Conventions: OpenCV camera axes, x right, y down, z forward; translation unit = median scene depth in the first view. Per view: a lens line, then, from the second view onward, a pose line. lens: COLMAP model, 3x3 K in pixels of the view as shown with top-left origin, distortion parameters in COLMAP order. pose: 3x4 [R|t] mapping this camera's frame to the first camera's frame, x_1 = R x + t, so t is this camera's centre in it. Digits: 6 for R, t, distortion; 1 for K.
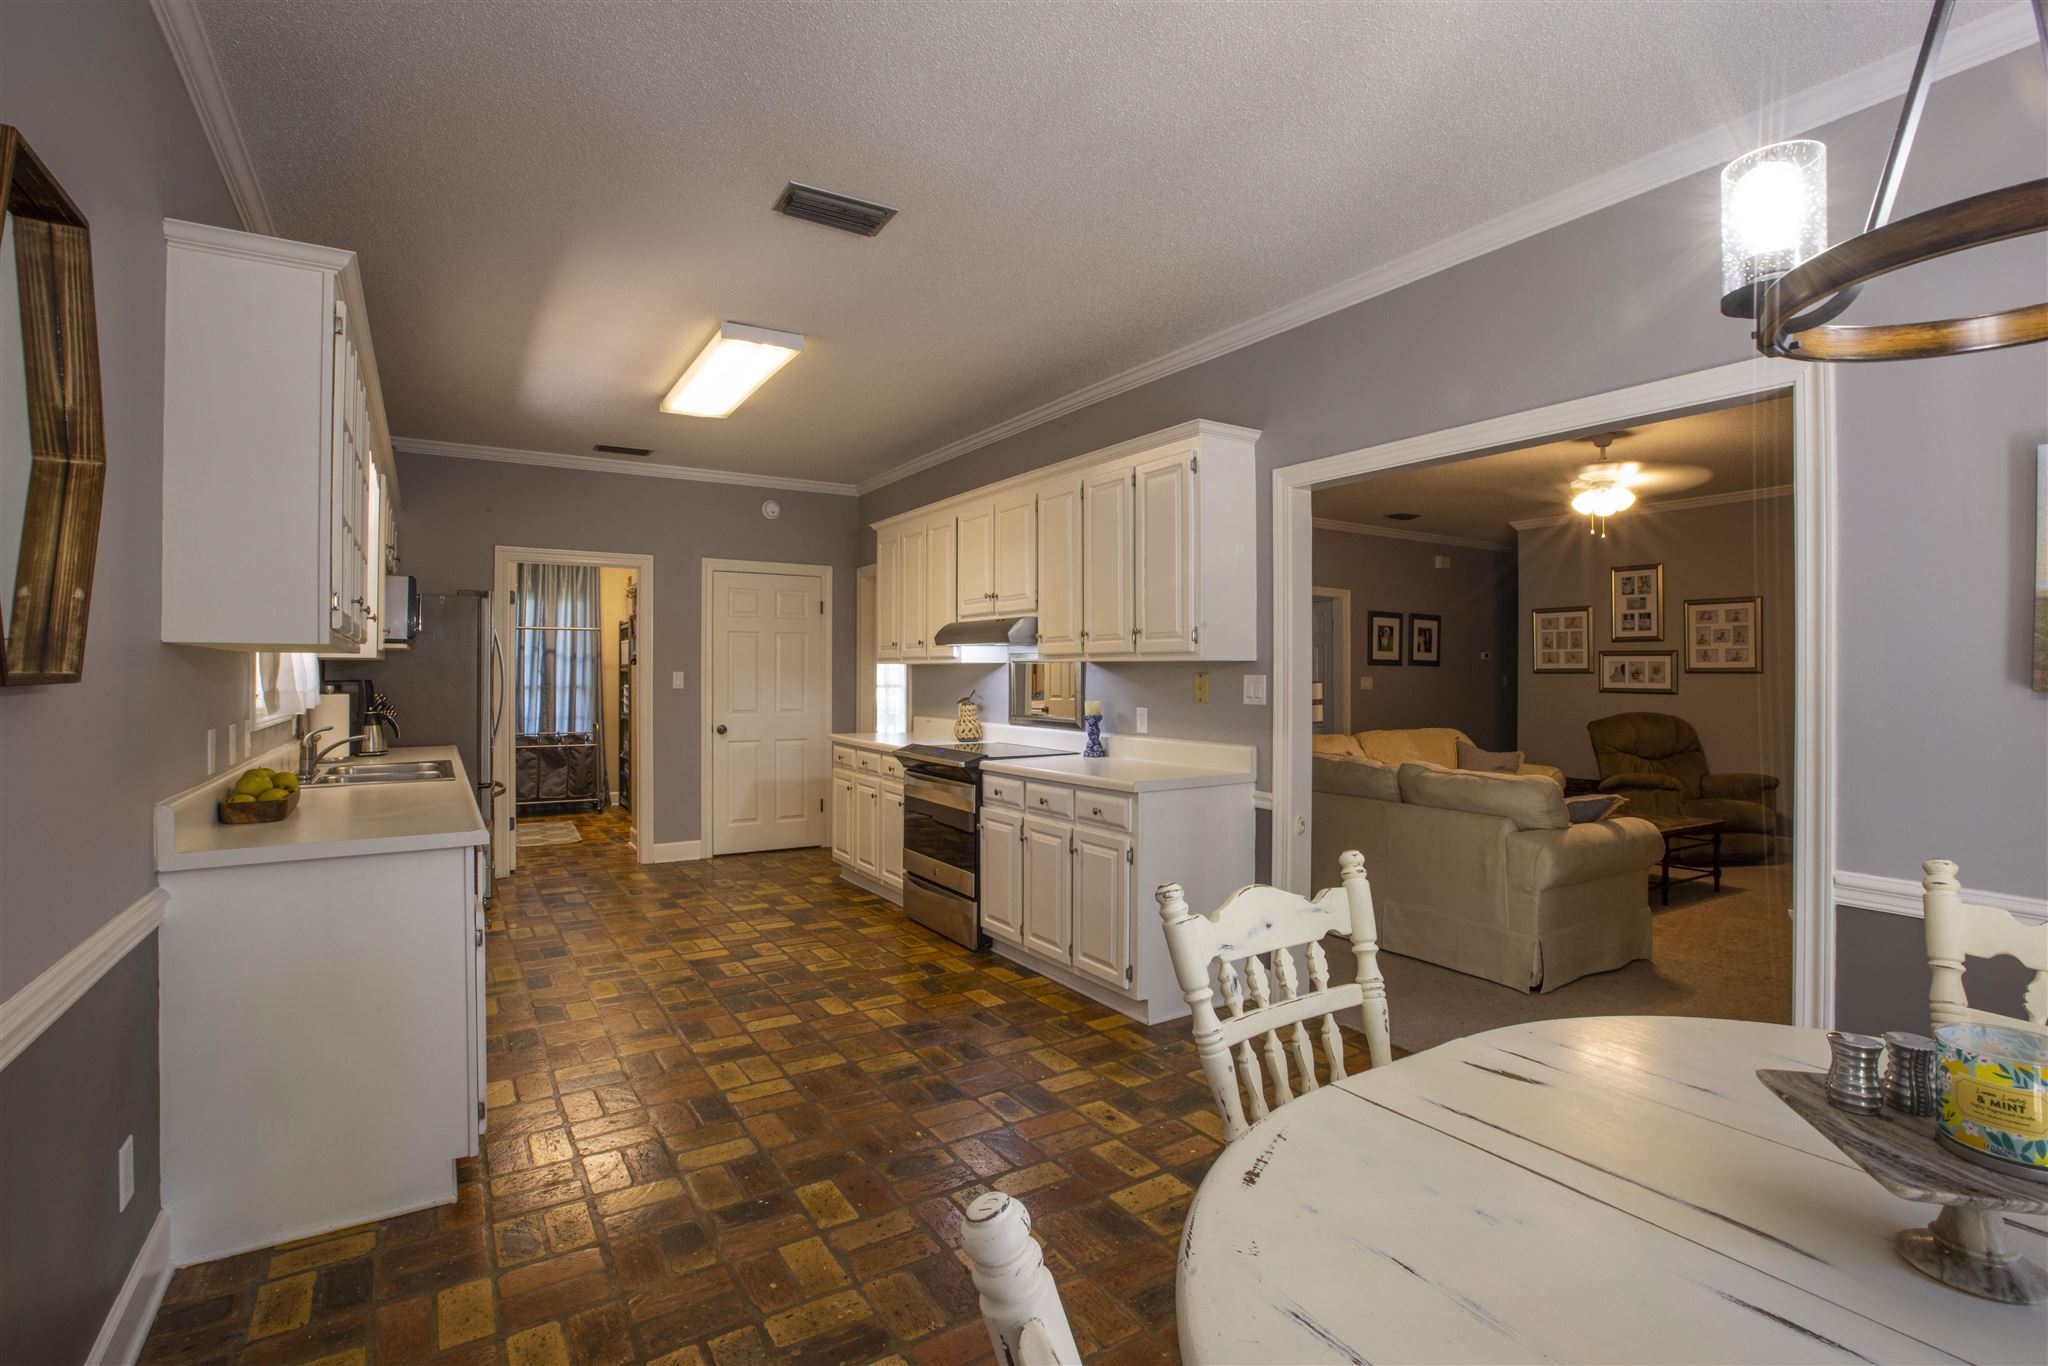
lens RADIAL K [[938.9, 0, 1010.2], [0, 938.9, 673.5], [0, 0, 1]] dist [-0.059926, 0.022192]
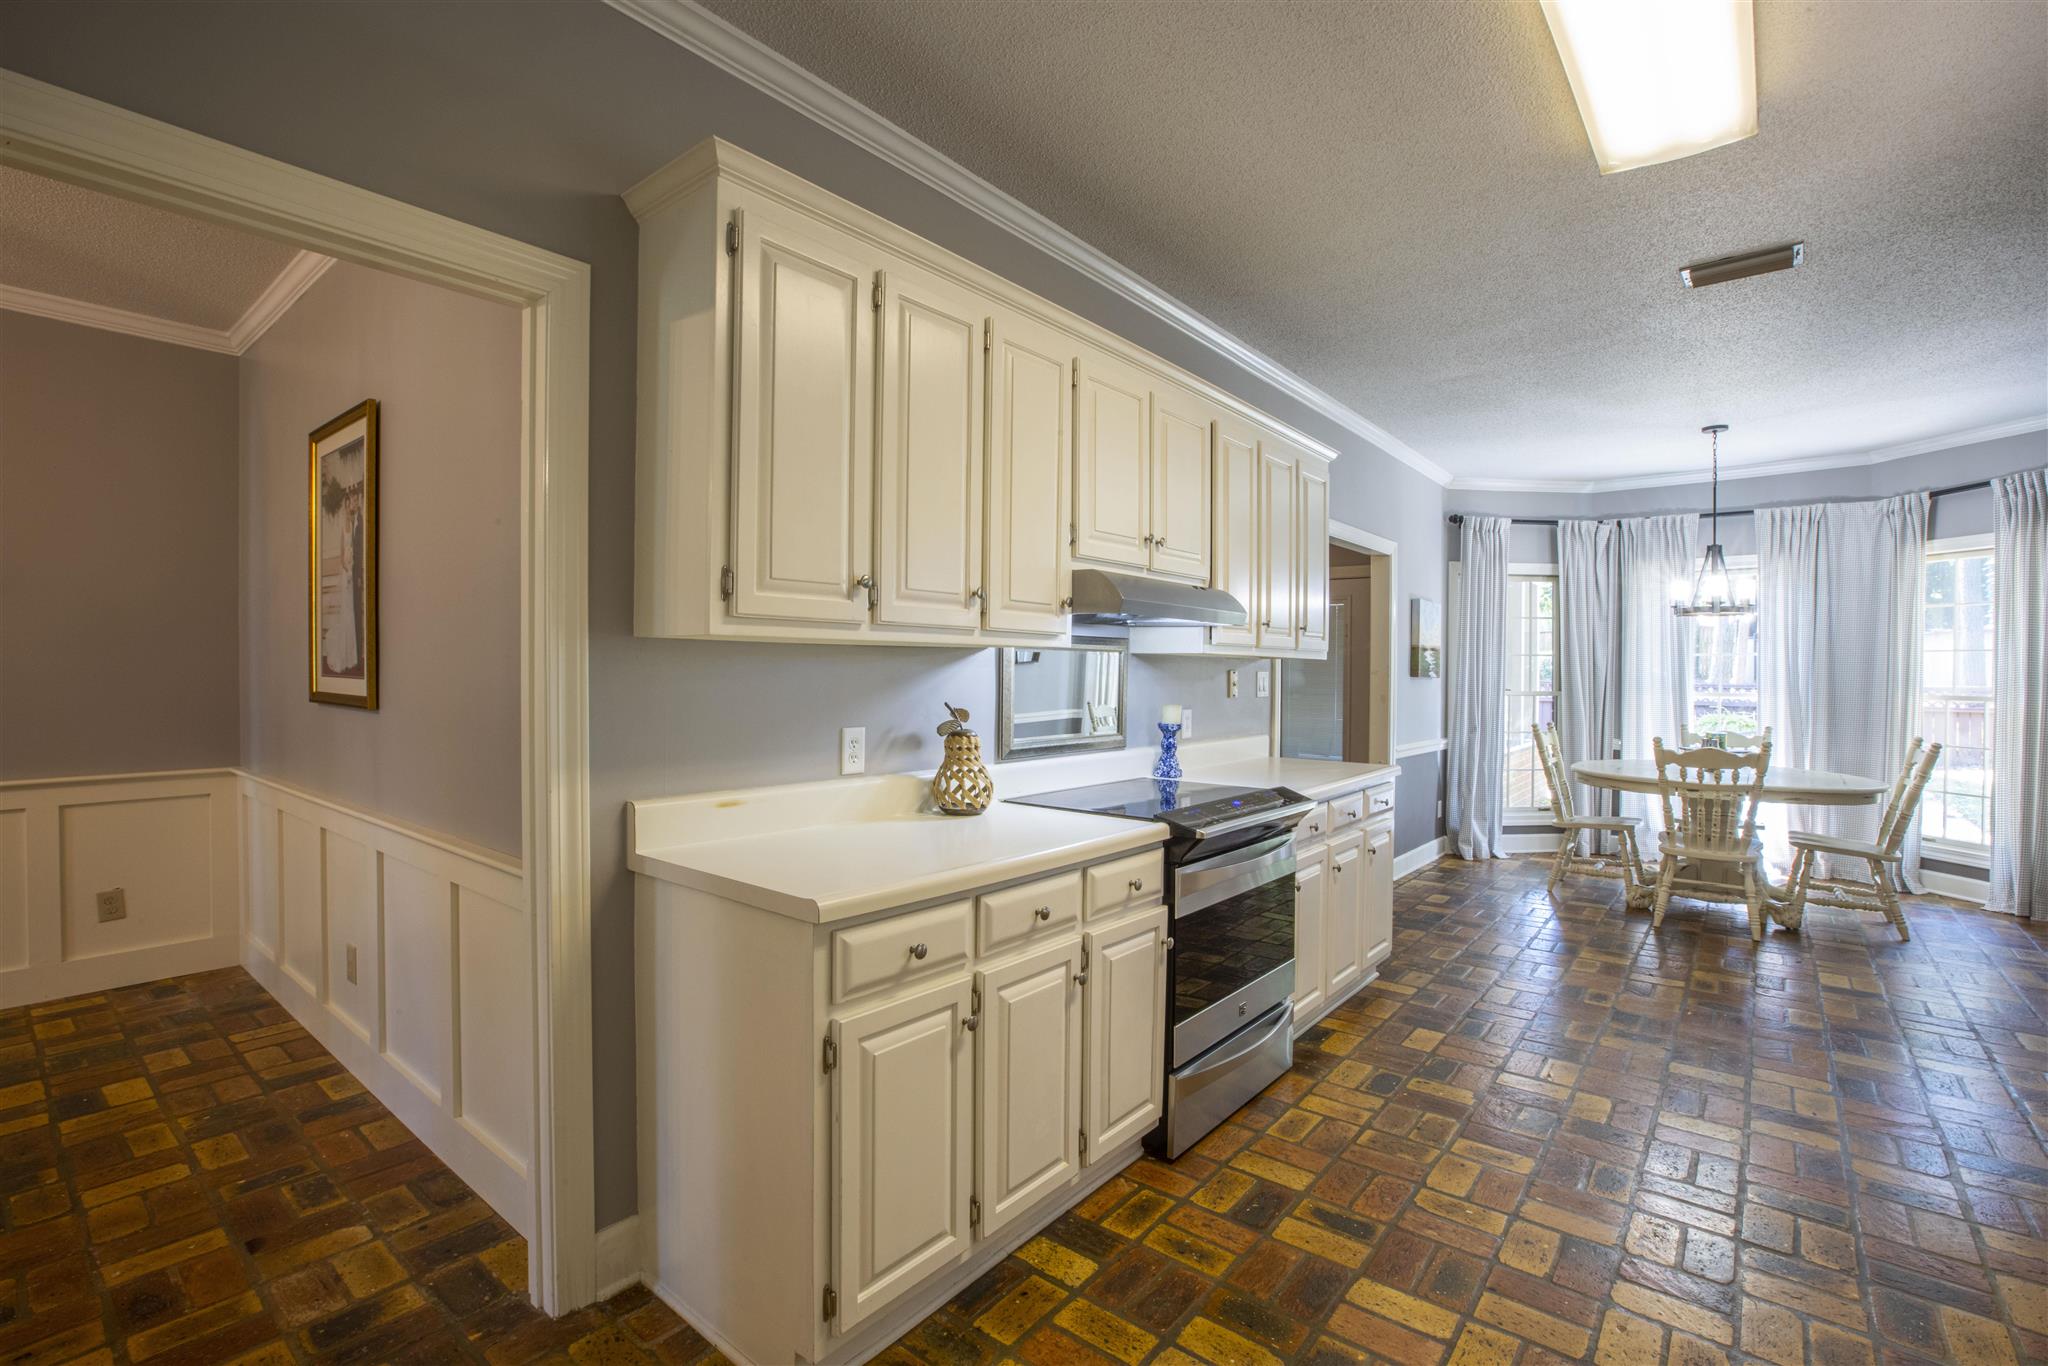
lens RADIAL K [[919.7, 0, 1024.4], [0, 919.7, 678.3], [0, 0, 1]] dist [-0.058708, 0.019891]
pose [[-0.315621, -0.010475, 0.948827, -0.548583], [-0.009088, 0.999927, 0.008016, 0.001632], [-0.948842, -0.006093, -0.315693, 1.250368]]
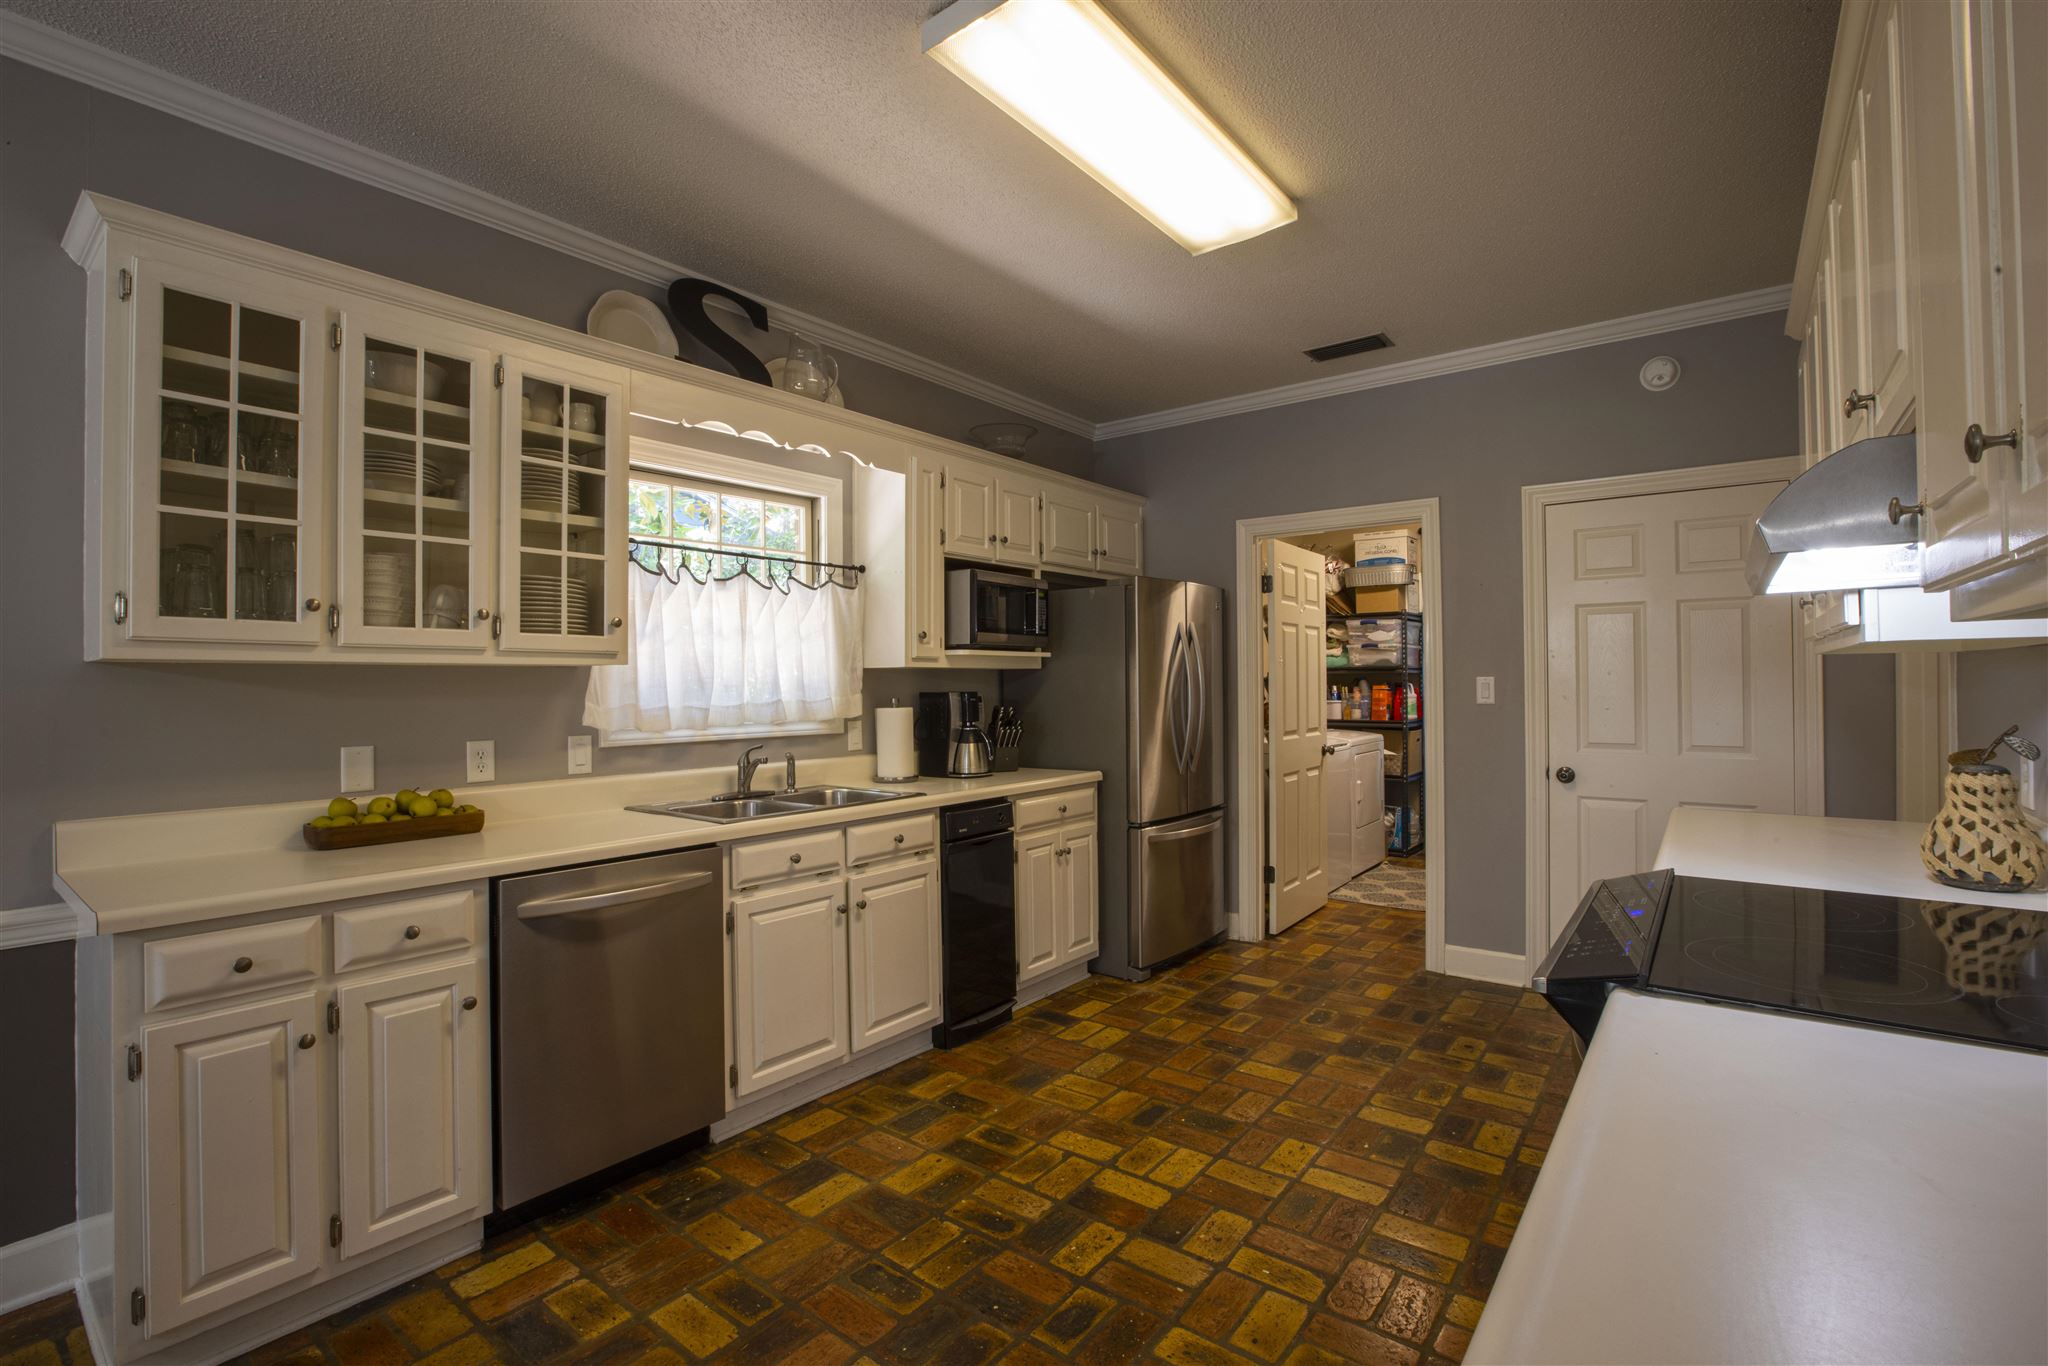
lens RADIAL K [[919.7, 0, 1024.4], [0, 919.7, 678.3], [0, 0, 1]] dist [-0.058708, 0.019891]
pose [[0.341525, -0.009614, -0.939823, 0.141594], [0.009600, 0.999931, -0.006740, 0.000452], [0.939824, -0.006721, 0.341594, 0.663455]]
